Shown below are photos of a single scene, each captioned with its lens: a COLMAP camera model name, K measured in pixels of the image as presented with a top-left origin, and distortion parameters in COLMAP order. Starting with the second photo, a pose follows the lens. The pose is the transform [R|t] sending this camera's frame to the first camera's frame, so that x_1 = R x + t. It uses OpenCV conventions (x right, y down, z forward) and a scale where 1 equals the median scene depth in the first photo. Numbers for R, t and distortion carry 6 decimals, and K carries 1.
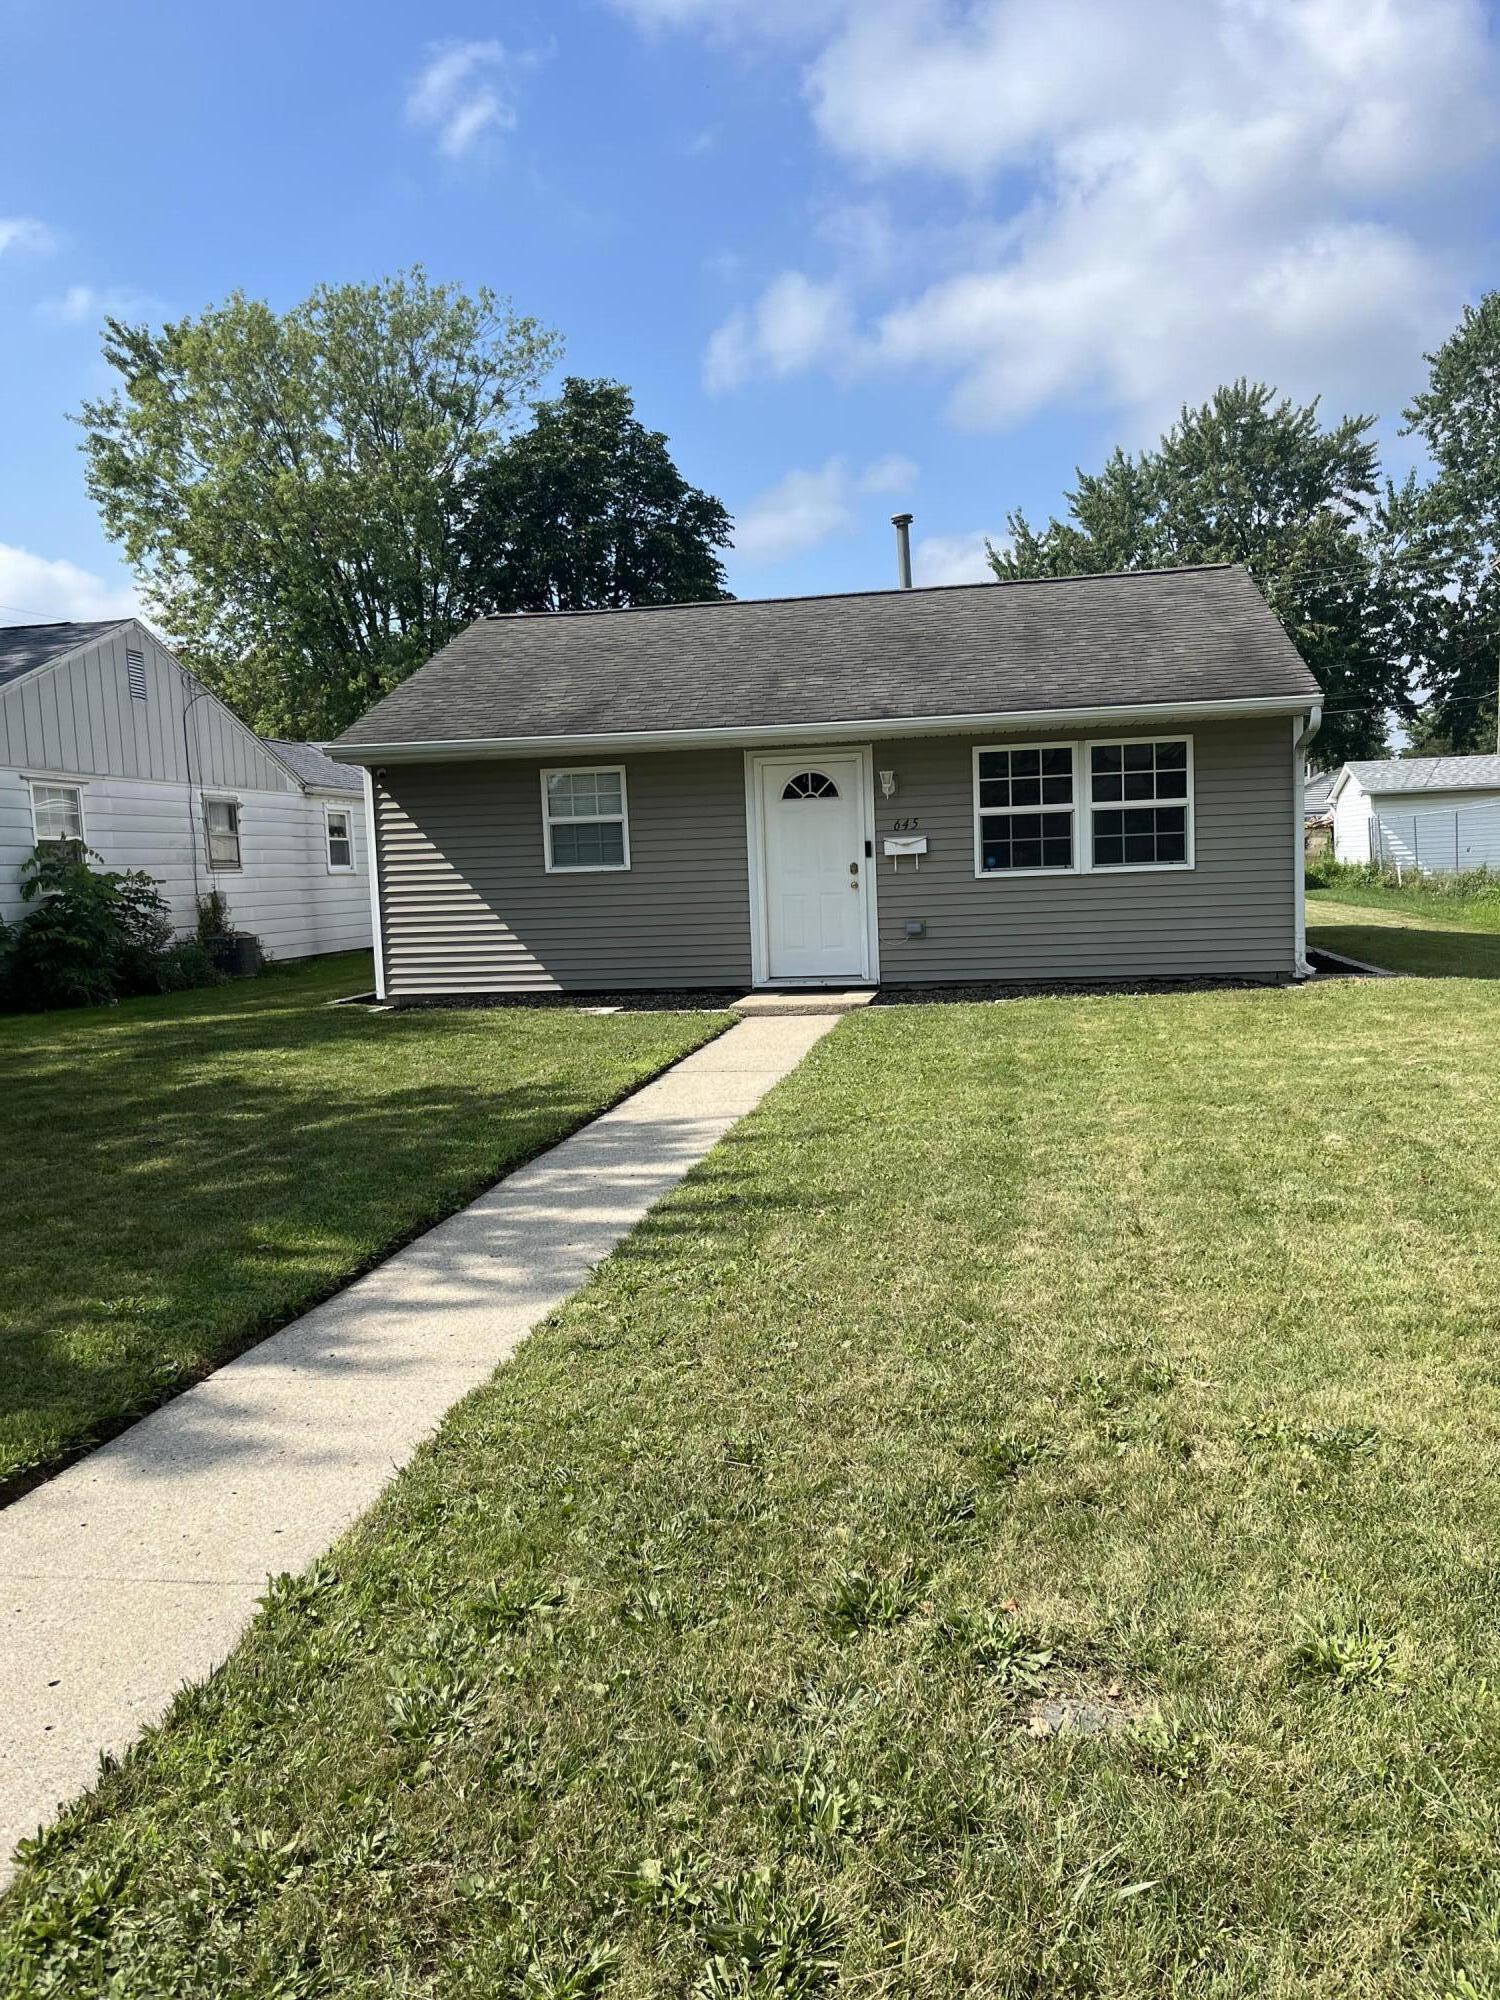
lens RADIAL K [[1521.9, 0, 747.3], [0, 1521.9, 1006.6], [0, 0, 1]] dist [0.018165, -0.044575]
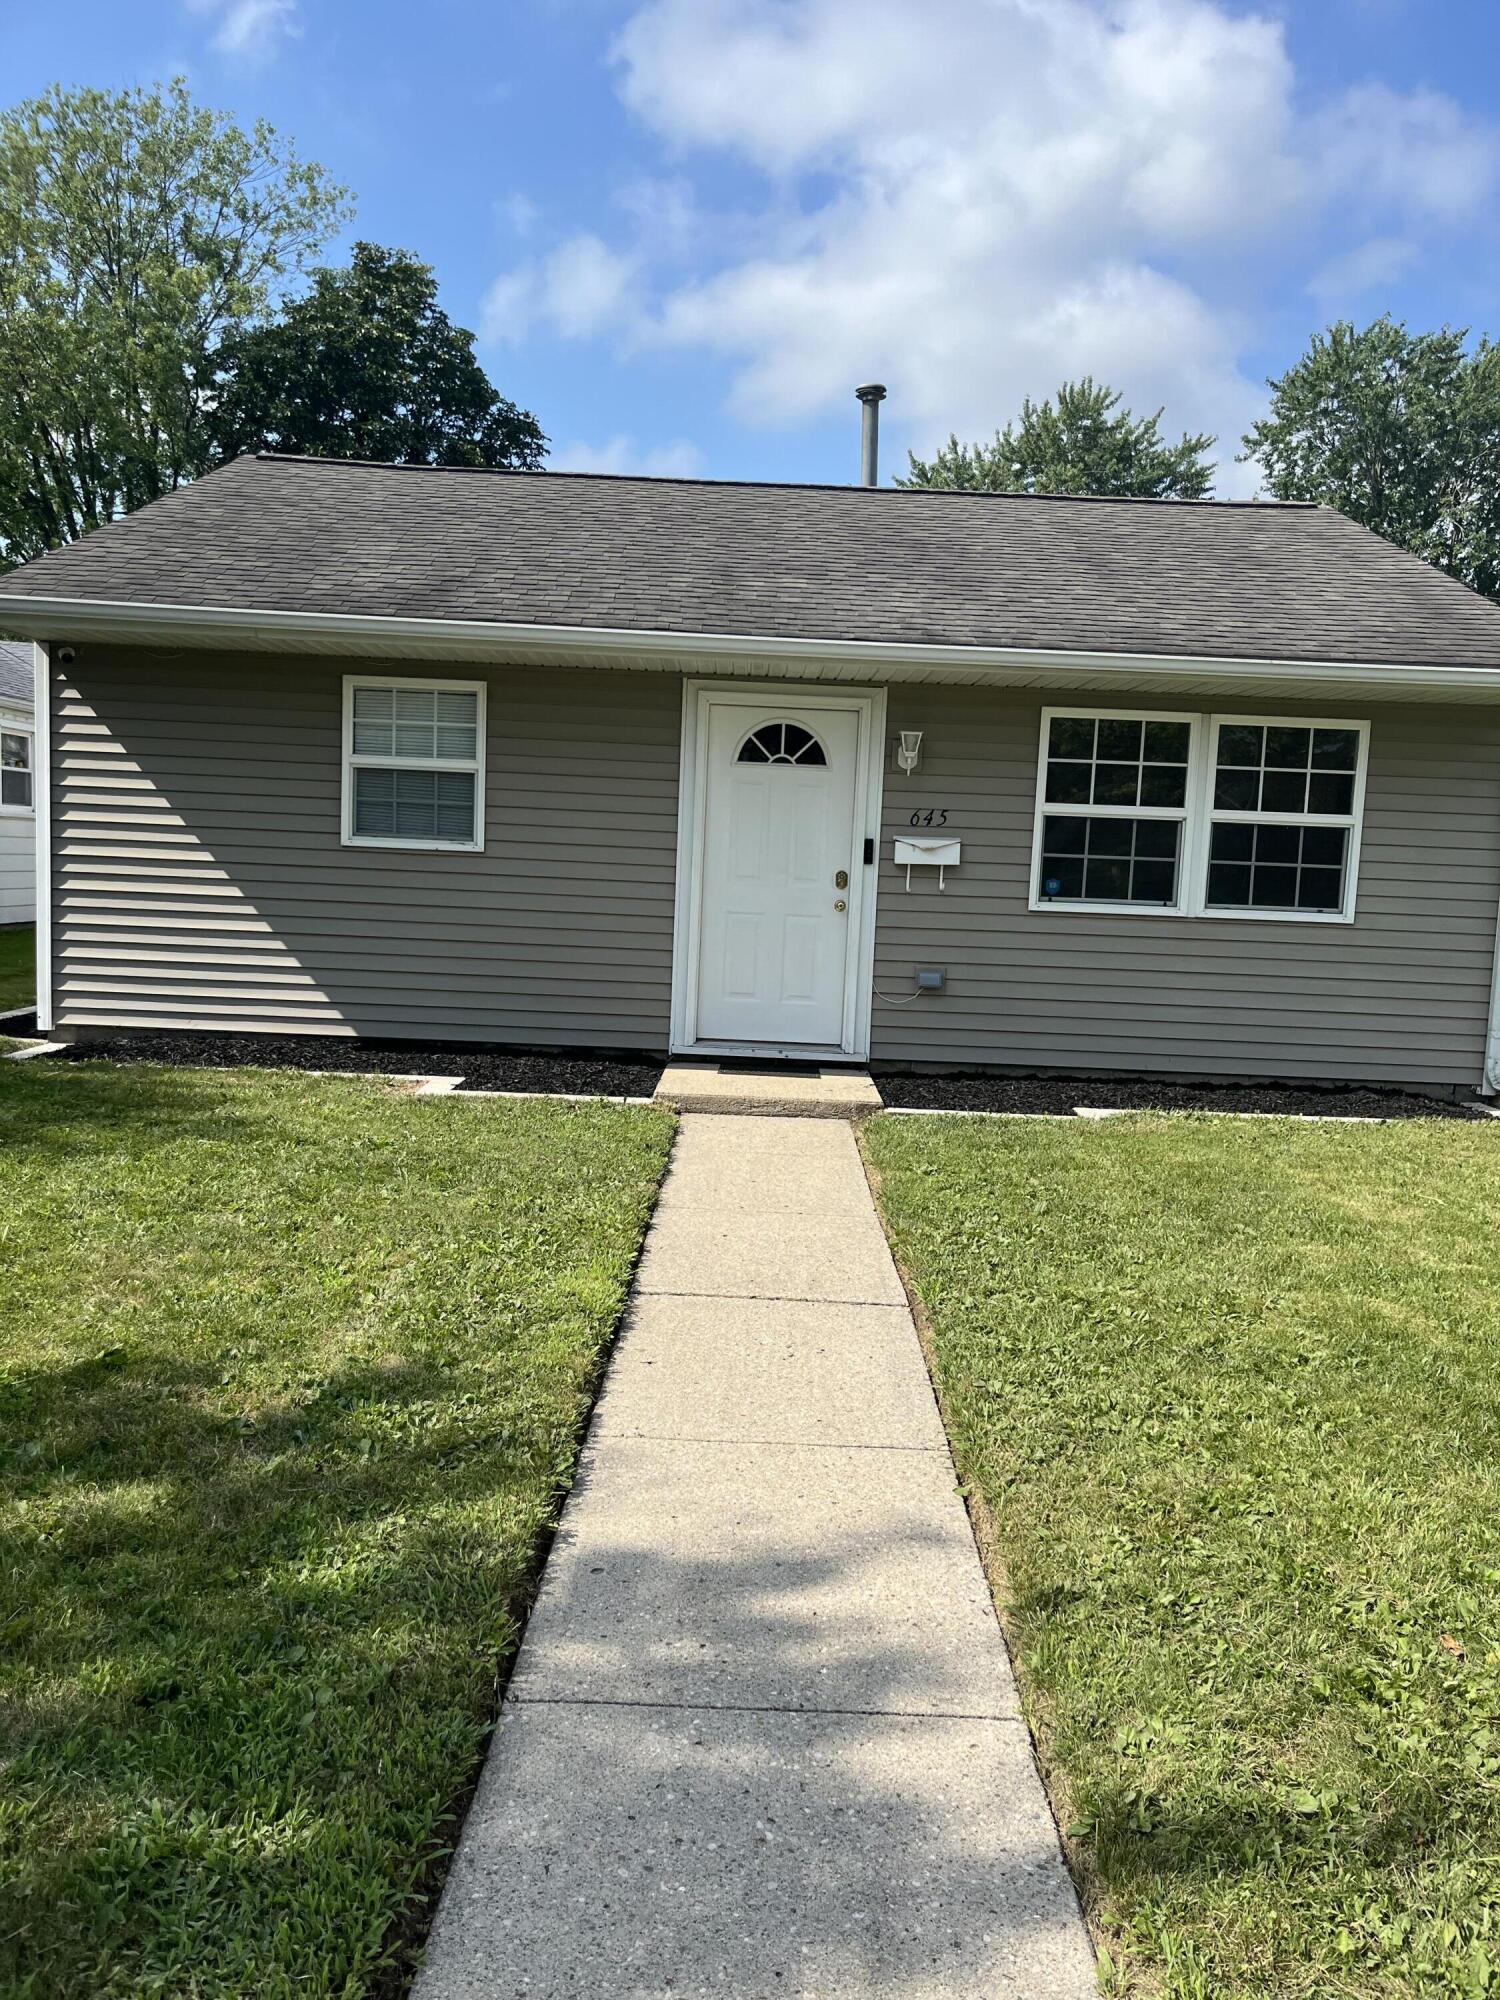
lens RADIAL K [[1521.9, 0, 771.8], [0, 1521.9, 1030.8], [0, 0, 1]] dist [0.018165, -0.044575]
pose [[0.980197, 0.062084, 0.188038, -0.066853], [-0.065940, 0.997721, 0.014312, -0.030390], [-0.186721, -0.026428, 0.982057, 0.330624]]
